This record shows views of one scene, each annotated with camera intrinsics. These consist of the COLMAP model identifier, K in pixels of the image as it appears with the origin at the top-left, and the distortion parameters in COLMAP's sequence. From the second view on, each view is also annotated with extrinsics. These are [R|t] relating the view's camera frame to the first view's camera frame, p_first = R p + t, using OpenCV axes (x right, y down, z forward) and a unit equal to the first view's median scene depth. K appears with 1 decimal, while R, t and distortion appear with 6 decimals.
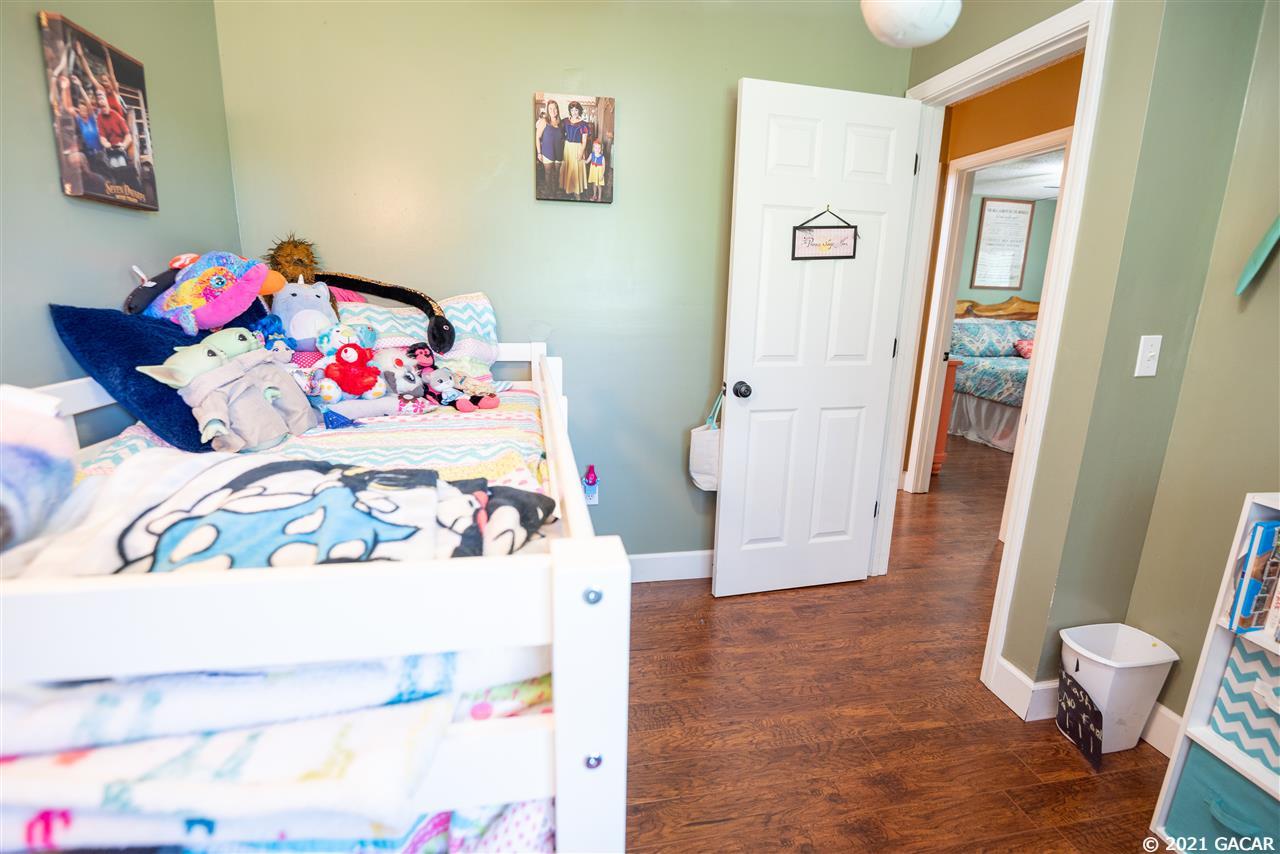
lens RADIAL K [[589.5, 0, 638.3], [0, 589.5, 423.4], [0, 0, 1]] dist [-0.015025, -0.003881]
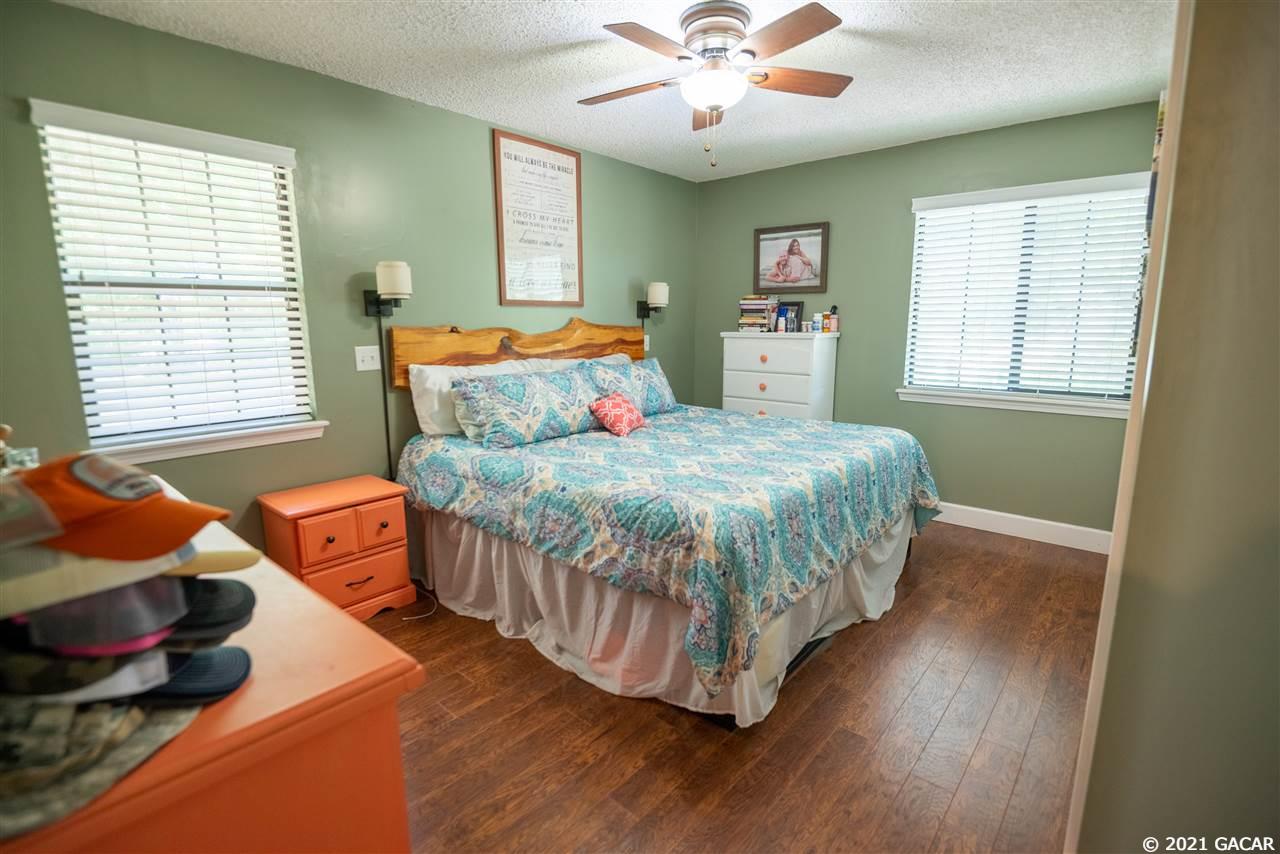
lens RADIAL K [[589.5, 0, 639.7], [0, 589.5, 424.6], [0, 0, 1]] dist [-0.015025, -0.003881]
pose [[0.778182, -0.139149, 0.612430, 0.353453], [0.166436, 0.985973, 0.012539, -0.120198], [-0.605584, 0.092173, 0.790426, 0.561201]]
